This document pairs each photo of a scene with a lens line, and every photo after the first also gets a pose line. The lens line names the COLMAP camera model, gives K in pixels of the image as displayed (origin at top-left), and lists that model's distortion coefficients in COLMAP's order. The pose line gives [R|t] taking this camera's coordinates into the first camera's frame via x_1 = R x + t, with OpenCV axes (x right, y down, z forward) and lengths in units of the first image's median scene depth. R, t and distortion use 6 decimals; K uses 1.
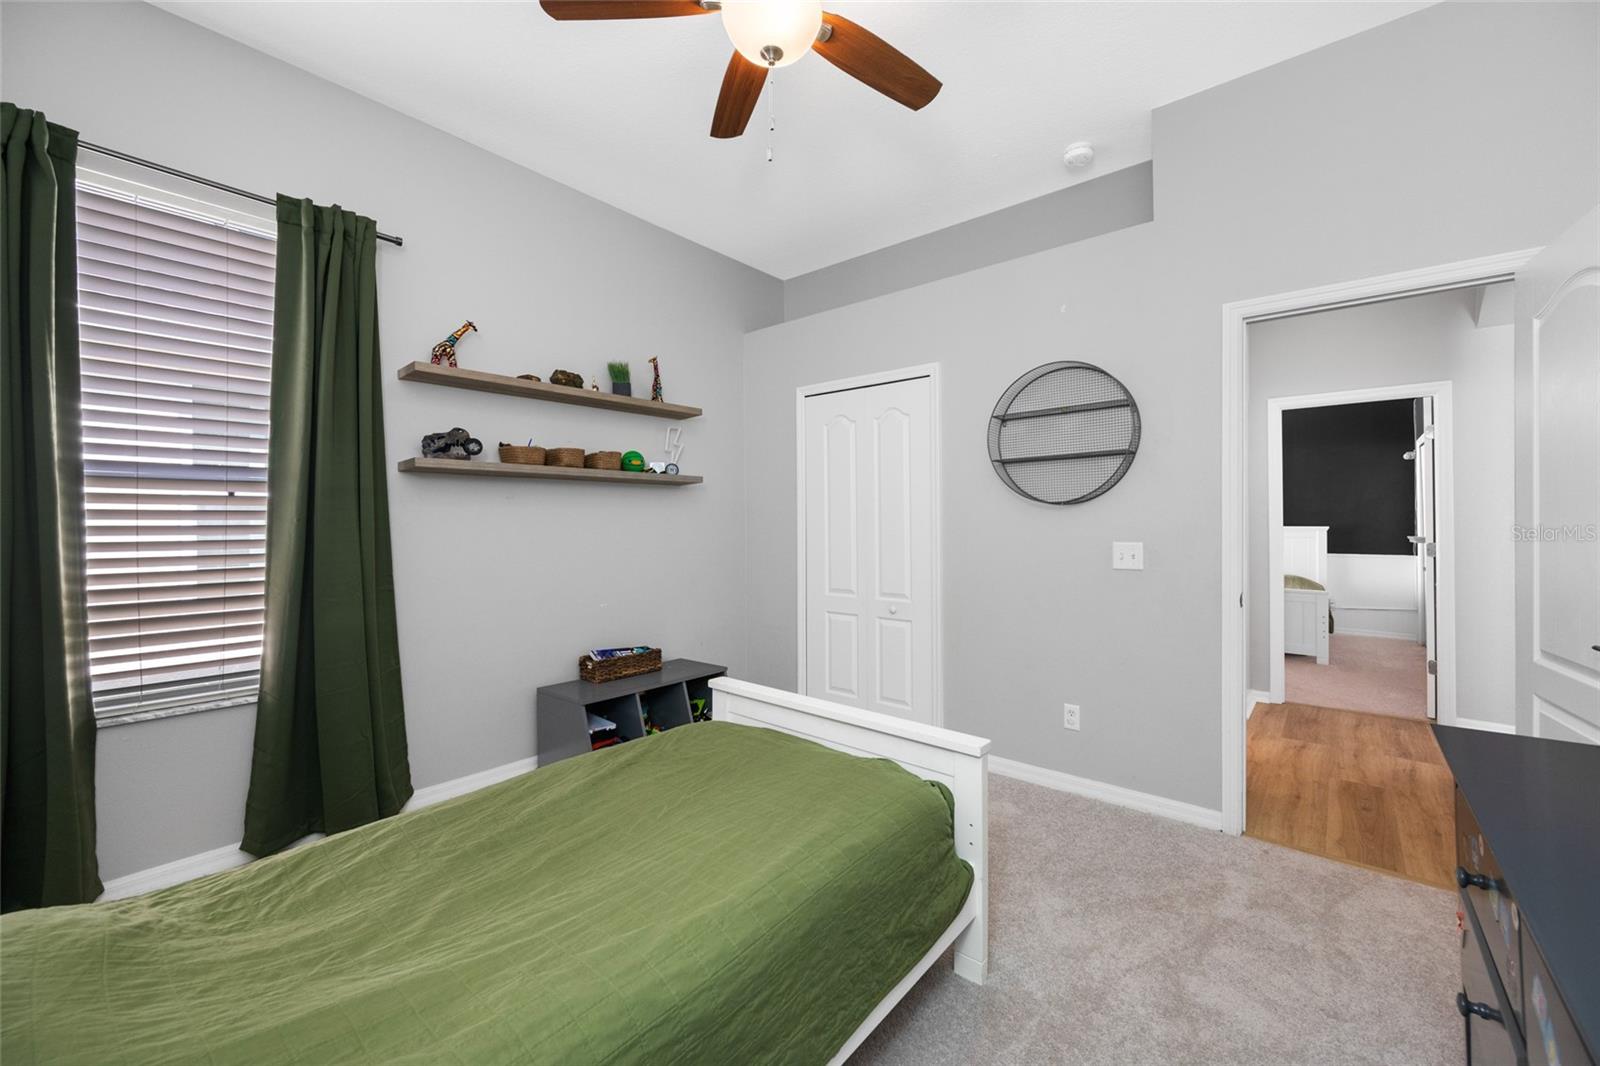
lens RADIAL K [[636.5, 0, 799.1], [0, 636.5, 526.7], [0, 0, 1]] dist [-0.001299, 0.000000]
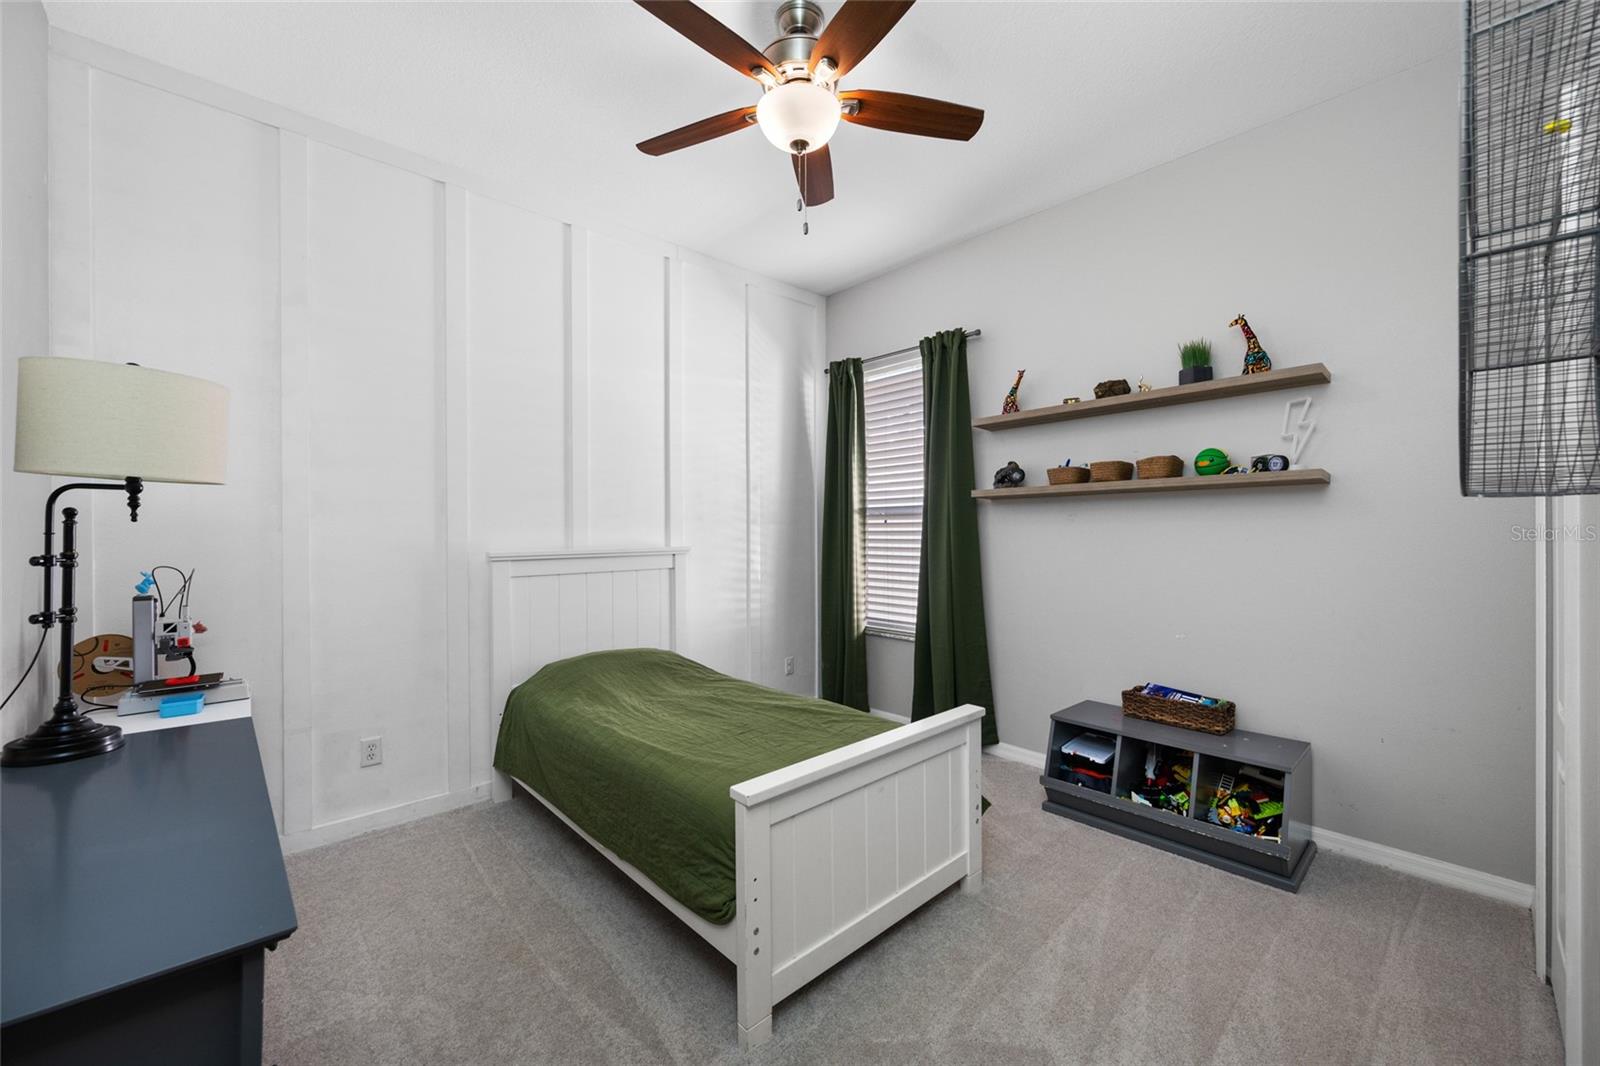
lens RADIAL K [[636.5, 0, 799.1], [0, 636.5, 526.7], [0, 0, 1]] dist [-0.001299, 0.000000]
pose [[-0.134953, -0.007196, -0.990826, 0.704725], [-0.000048, 0.999974, -0.007256, -0.019235], [0.990852, -0.000932, -0.134950, 0.715271]]
